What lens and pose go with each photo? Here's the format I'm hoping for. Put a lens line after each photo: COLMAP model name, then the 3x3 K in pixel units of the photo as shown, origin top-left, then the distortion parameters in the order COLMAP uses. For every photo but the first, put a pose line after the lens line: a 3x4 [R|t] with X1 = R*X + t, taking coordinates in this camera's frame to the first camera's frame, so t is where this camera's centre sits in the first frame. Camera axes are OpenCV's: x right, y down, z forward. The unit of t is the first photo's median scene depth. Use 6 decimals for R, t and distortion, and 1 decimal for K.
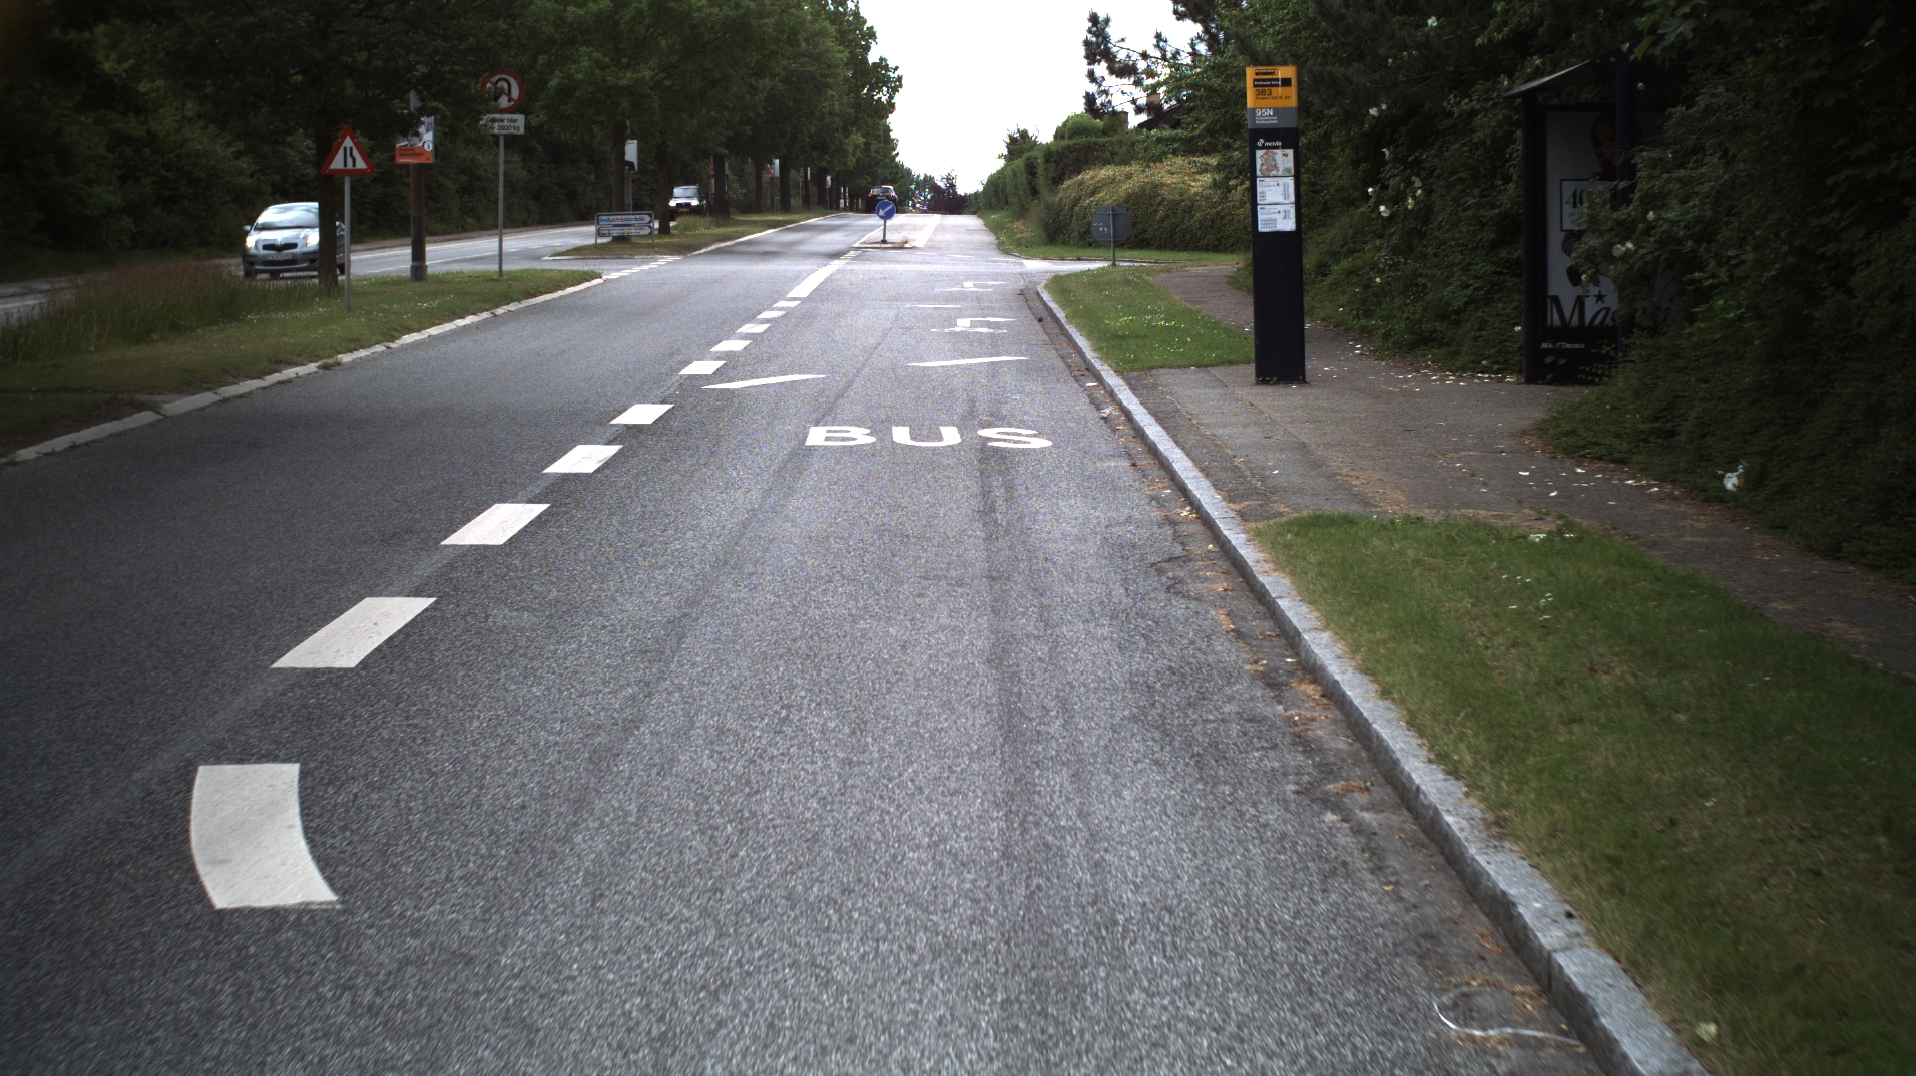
lens RADIAL K [[3204.5, 0, 958.0], [0, 3204.5, 538.0], [0, 0, 1]] dist [-0.254798, 0.328598]
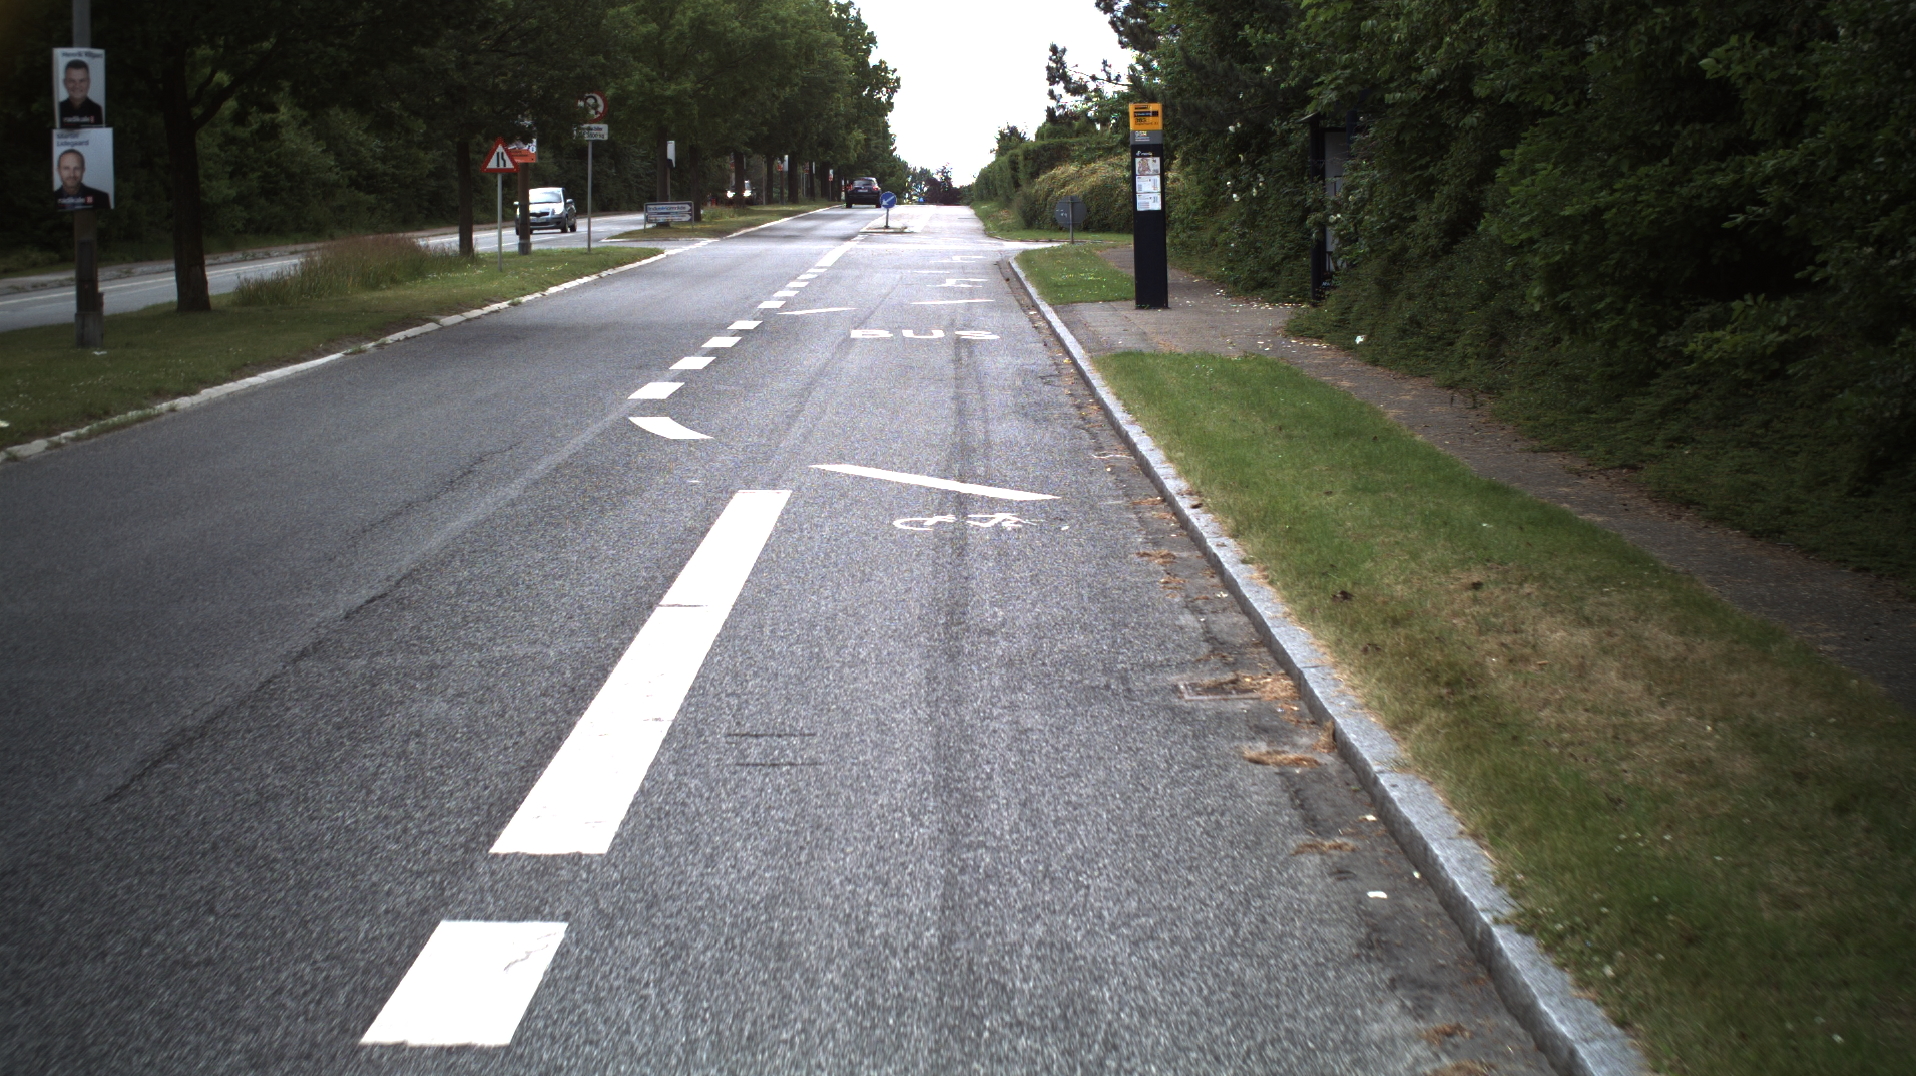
lens RADIAL K [[3204.5, 0, 958.0], [0, 3204.5, 538.0], [0, 0, 1]] dist [-0.254798, 0.328598]
pose [[0.999999, -0.001009, 0.001076, 0.002606], [0.001006, 0.999997, 0.002335, 0.030028], [-0.001079, -0.002334, 0.999997, -0.279040]]
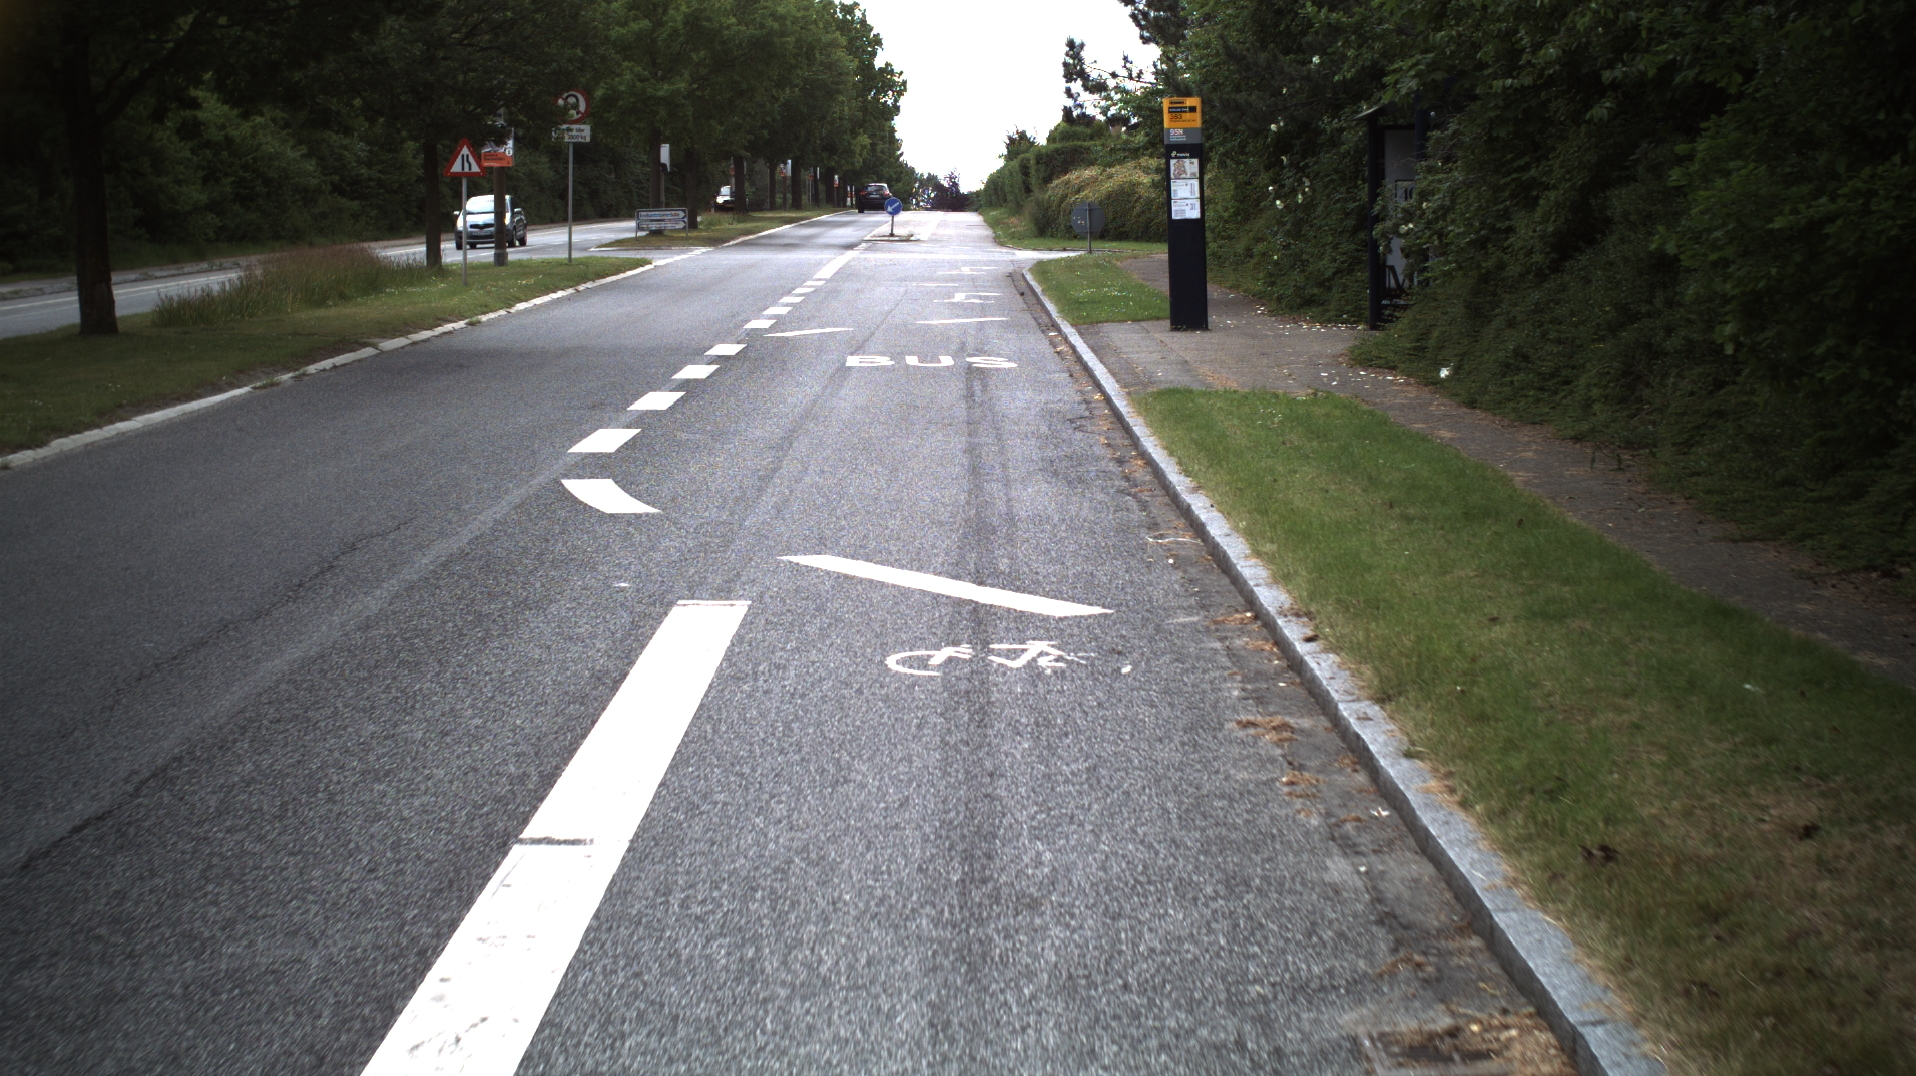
lens RADIAL K [[3204.5, 0, 958.0], [0, 3204.5, 538.0], [0, 0, 1]] dist [-0.254798, 0.328598]
pose [[0.999999, -0.001012, -0.001226, 0.001923], [0.001012, 0.999999, 0.000503, 0.020144], [0.001225, -0.000504, 0.999999, -0.185997]]
